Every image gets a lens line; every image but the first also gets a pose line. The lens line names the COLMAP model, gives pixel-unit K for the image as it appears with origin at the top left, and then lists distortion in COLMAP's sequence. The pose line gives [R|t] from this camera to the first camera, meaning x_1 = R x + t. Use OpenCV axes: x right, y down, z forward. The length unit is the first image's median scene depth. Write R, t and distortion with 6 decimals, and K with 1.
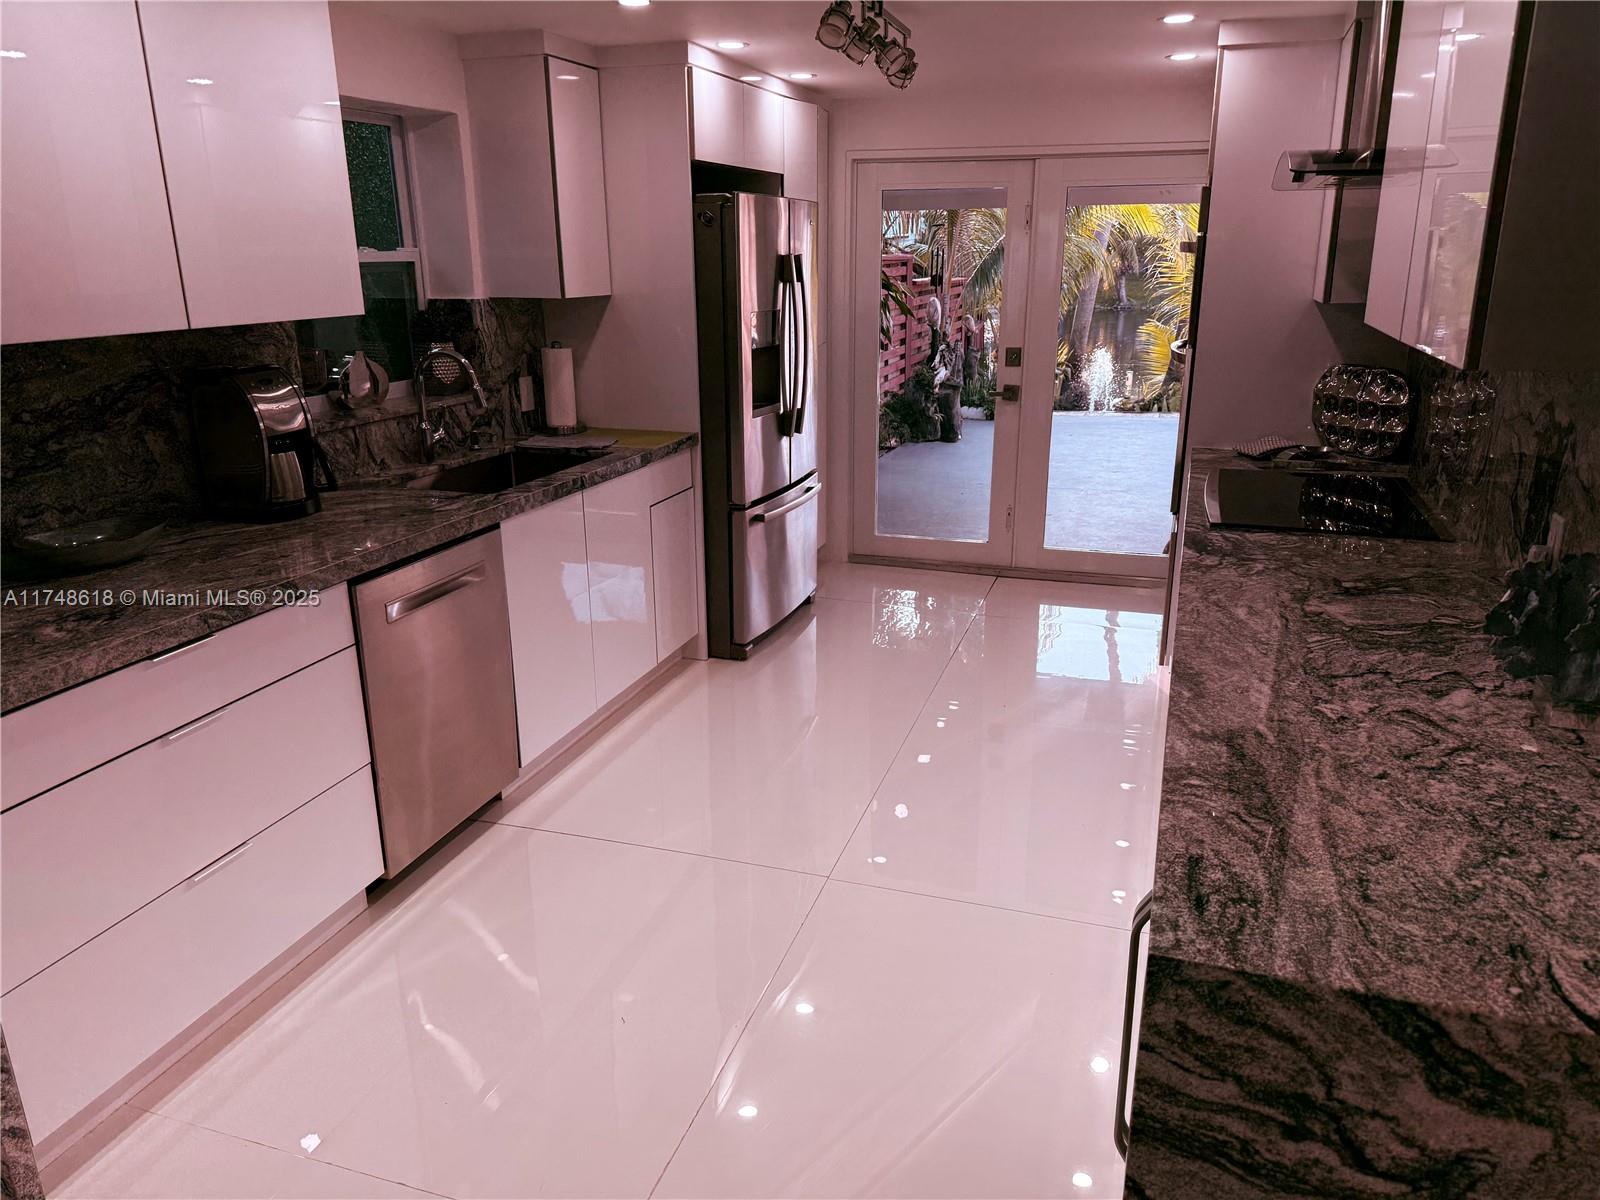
lens RADIAL K [[1146.0, 0, 798.0], [0, 1146.0, 584.4], [0, 0, 1]] dist [0.092062, -0.136317]
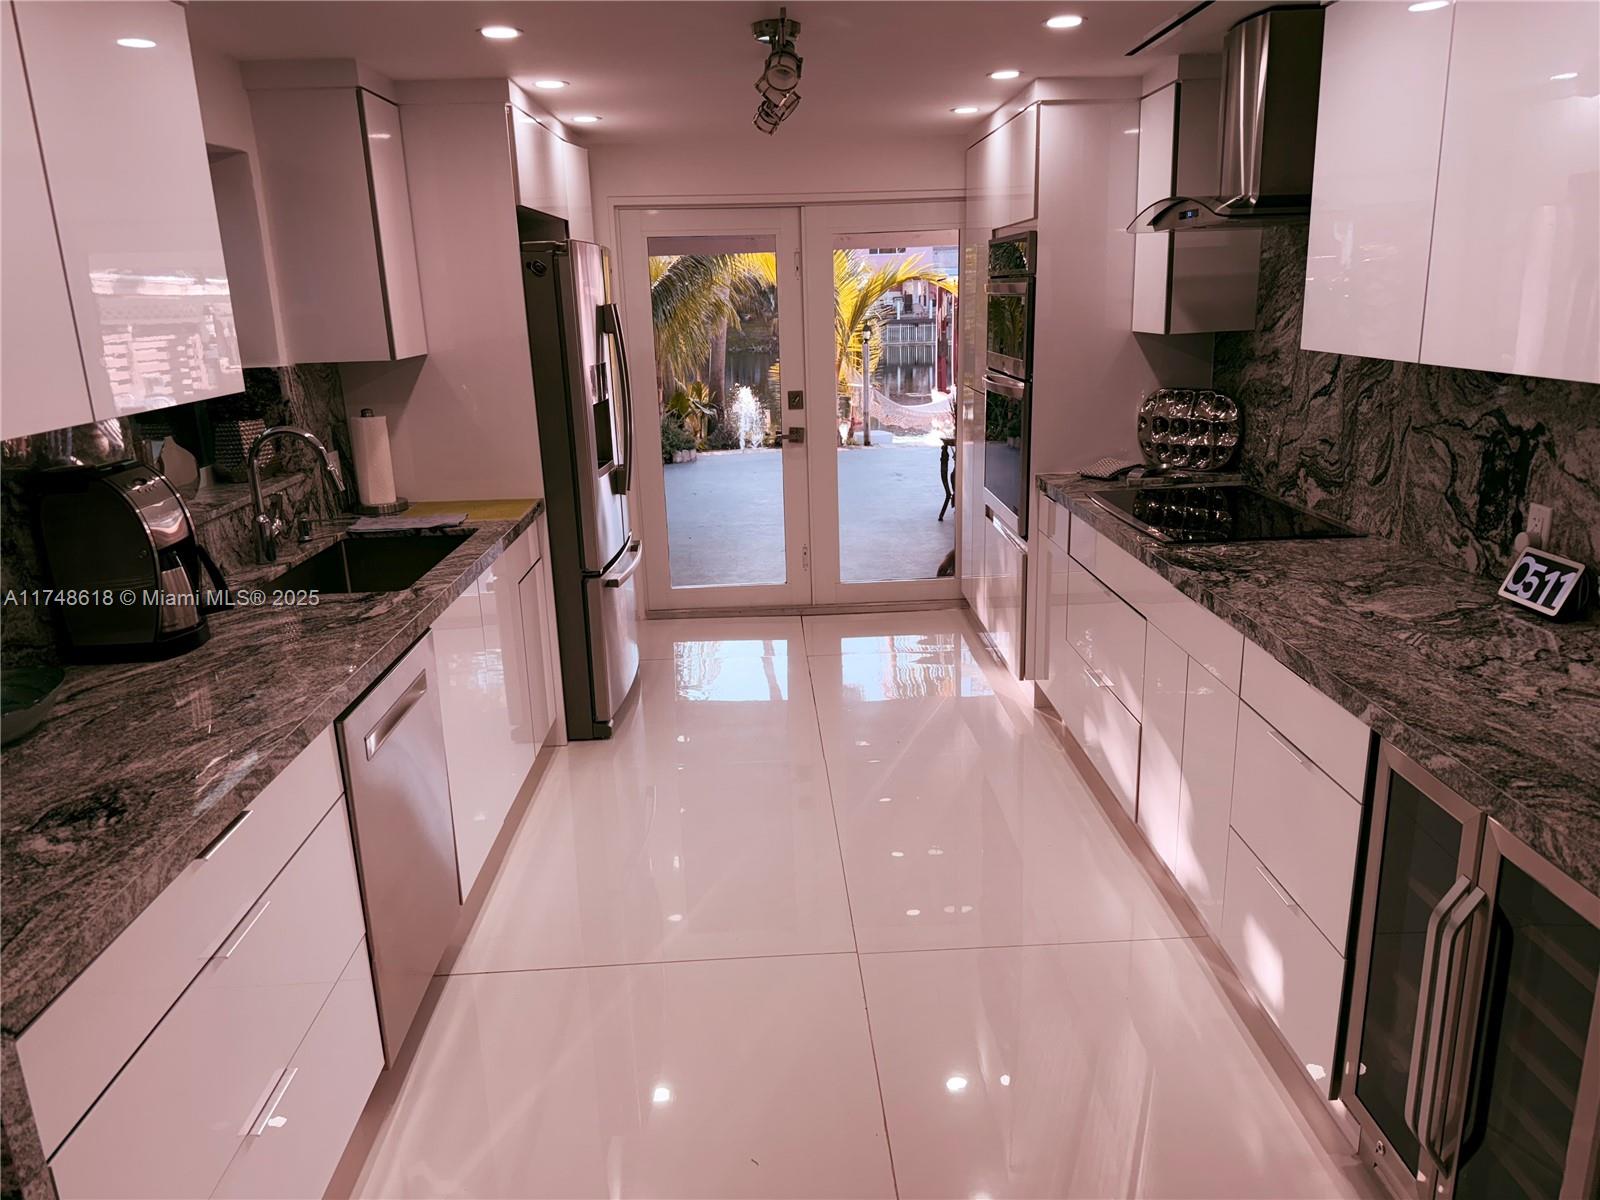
lens RADIAL K [[1140.2, 0, 800.0], [0, 1140.2, 600.0], [0, 0, 1]] dist [0.002170, -0.000425]
pose [[0.934802, -0.115380, 0.335905, -0.245949], [0.122690, 0.992445, -0.000546, -0.031009], [-0.333304, 0.041722, 0.941896, 0.096489]]
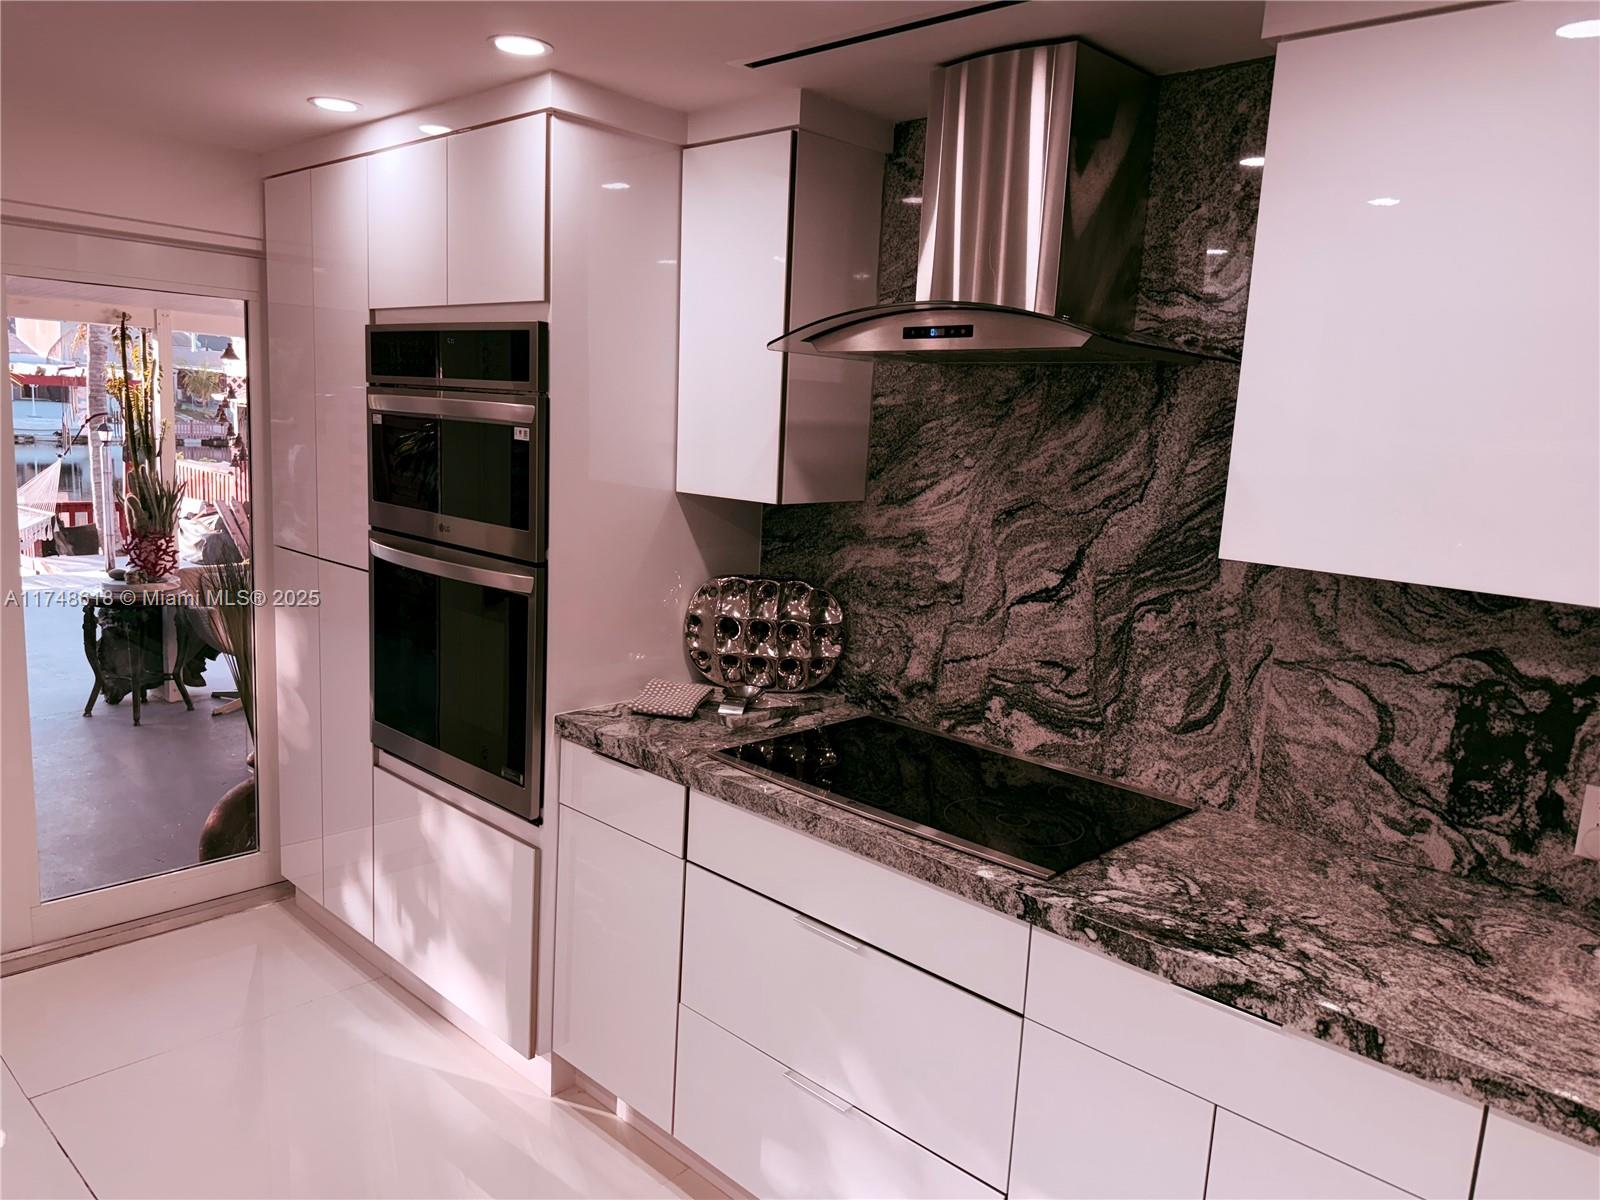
lens RADIAL K [[1107.3, 0, 851.0], [0, 1107.3, 602.8], [0, 0, 1]] dist [0.058270, -0.076194]
pose [[0.392275, -0.109272, 0.913335, -0.161749], [0.193885, 0.980434, 0.034027, -0.183254], [-0.899183, 0.163734, 0.405786, 0.642027]]
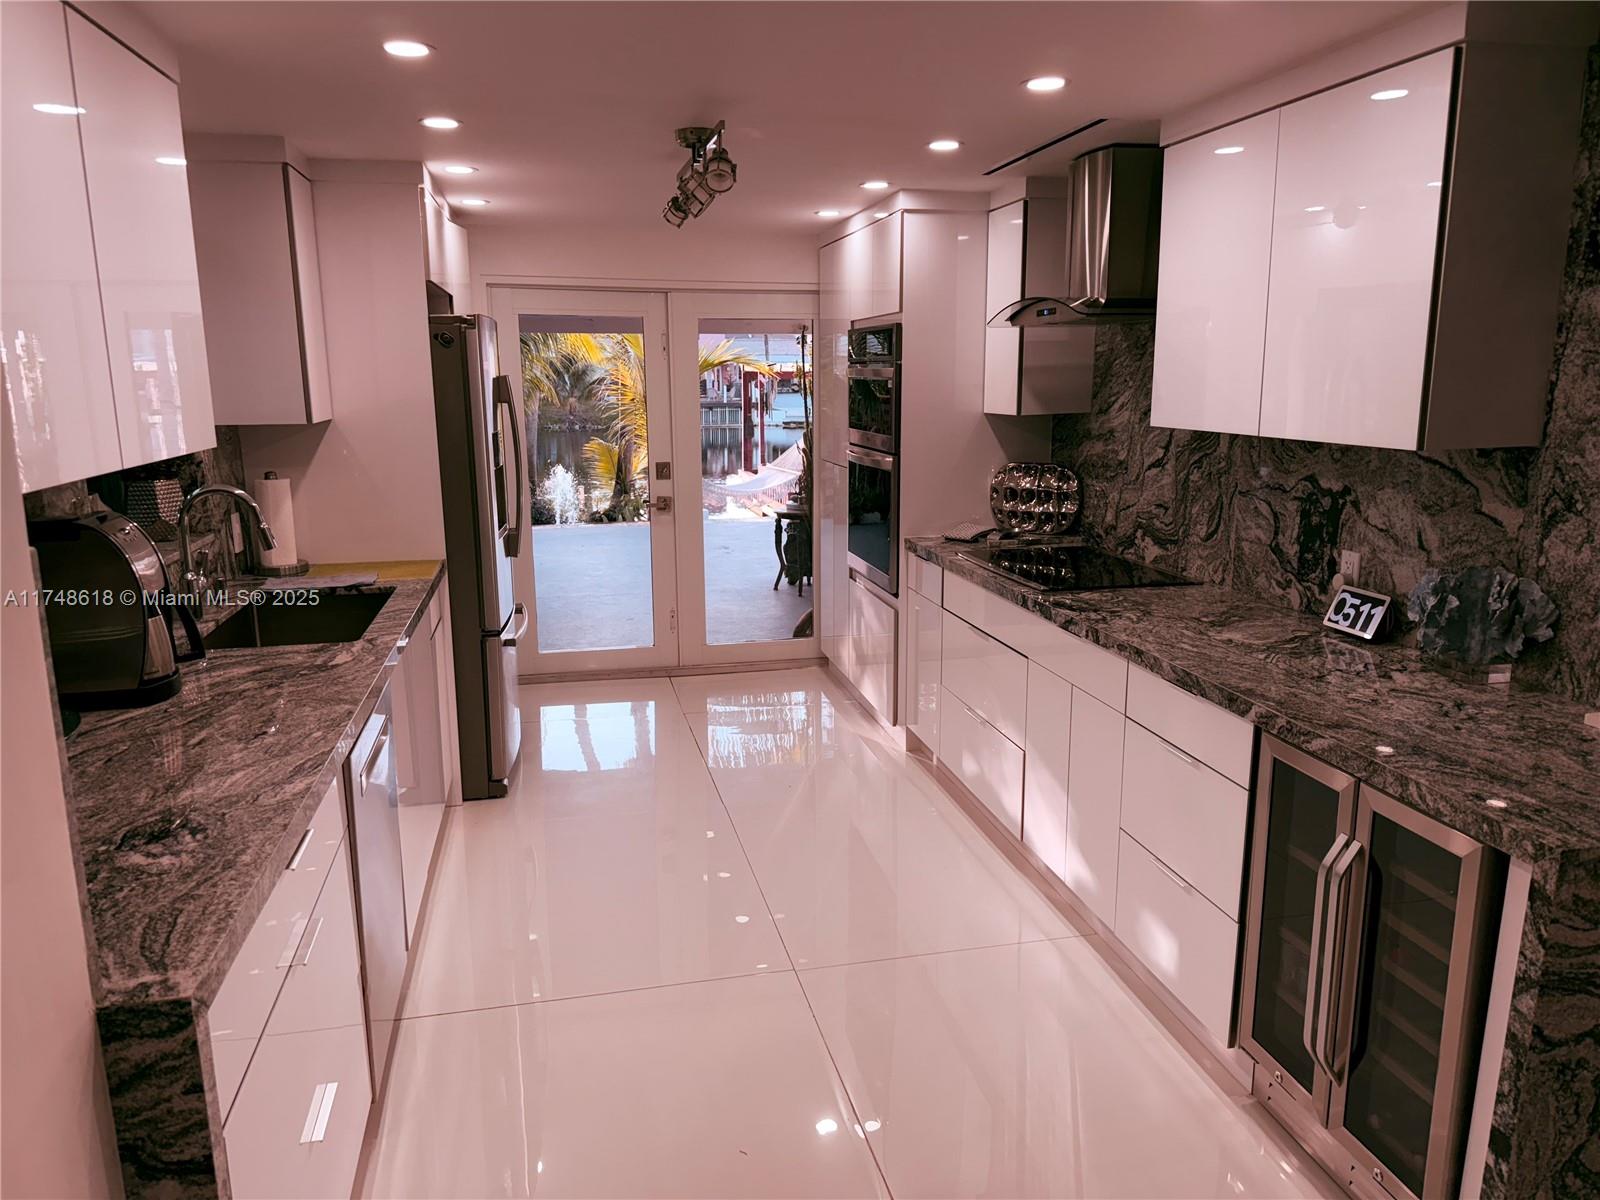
lens RADIAL K [[1130.3, 0, 800.0], [0, 1130.3, 600.0], [0, 0, 1]] dist [0.061201, -0.093270]
pose [[0.855879, -0.101134, 0.507190, -0.369900], [0.143950, 0.988525, -0.045801, -0.018511], [-0.496738, 0.112210, 0.860616, 0.070670]]
